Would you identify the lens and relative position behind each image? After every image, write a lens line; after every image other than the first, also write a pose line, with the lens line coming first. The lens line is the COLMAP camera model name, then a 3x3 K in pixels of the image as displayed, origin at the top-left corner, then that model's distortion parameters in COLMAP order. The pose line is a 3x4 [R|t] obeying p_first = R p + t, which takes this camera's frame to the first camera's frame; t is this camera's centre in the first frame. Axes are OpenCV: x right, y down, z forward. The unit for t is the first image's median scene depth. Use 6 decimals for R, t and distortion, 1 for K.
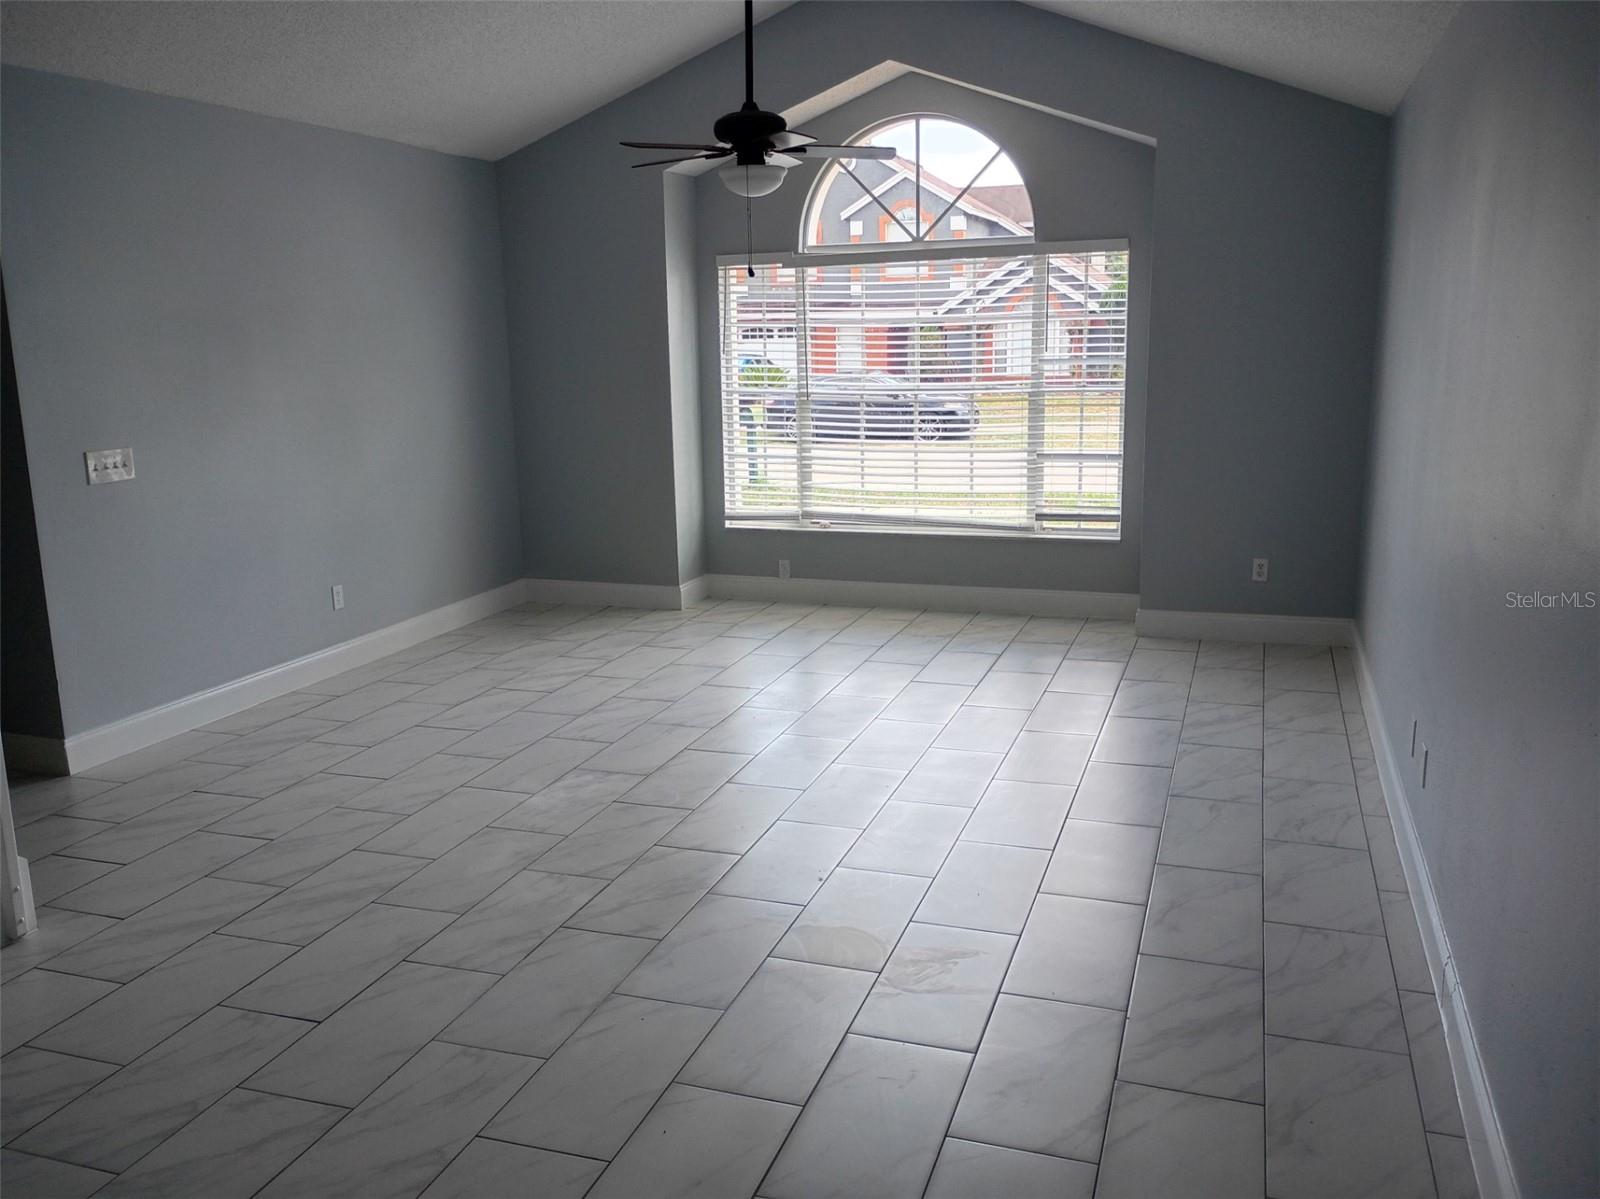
lens RADIAL K [[1324.0, 0, 799.4], [0, 1324.0, 593.0], [0, 0, 1]] dist [0.028332, -0.009709]
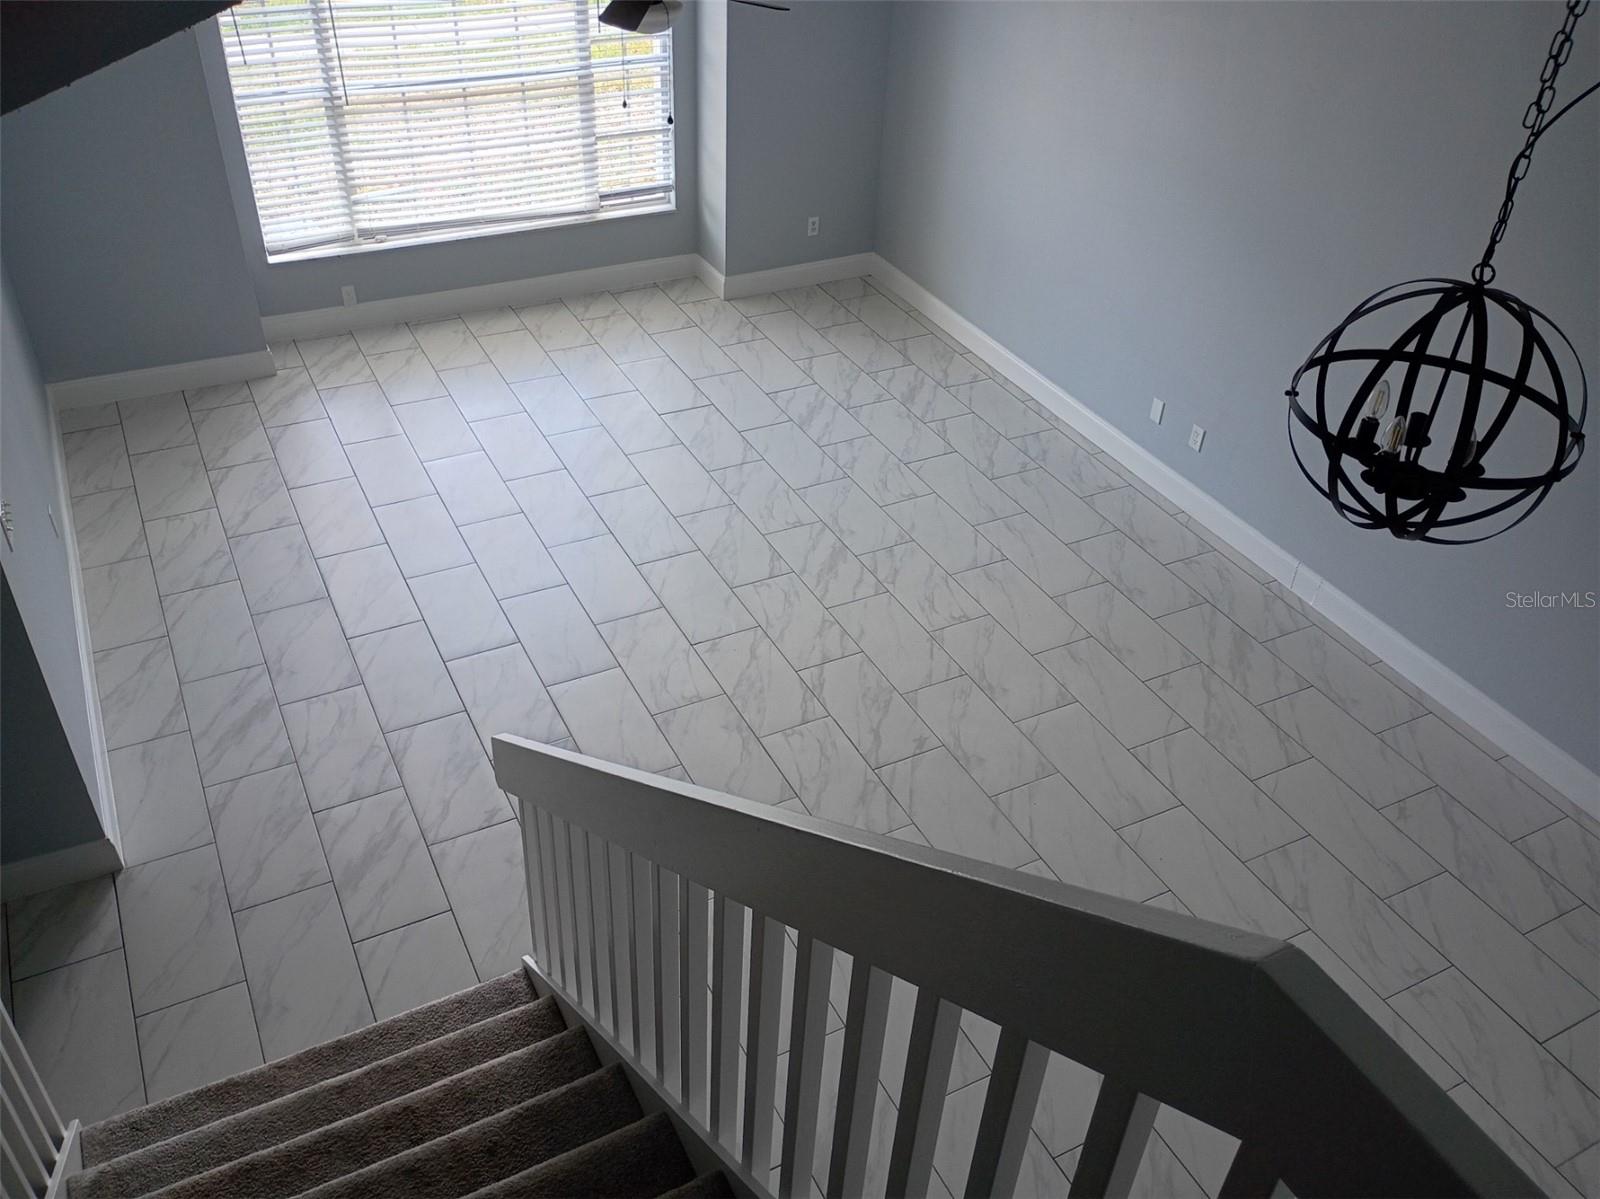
lens RADIAL K [[1324.0, 0, 799.4], [0, 1324.0, 593.0], [0, 0, 1]] dist [0.028332, -0.009709]
pose [[0.689144, -0.392305, 0.609244, -0.479128], [0.089354, 0.880362, 0.465811, -0.259616], [-0.719094, -0.266572, 0.641750, 0.127711]]
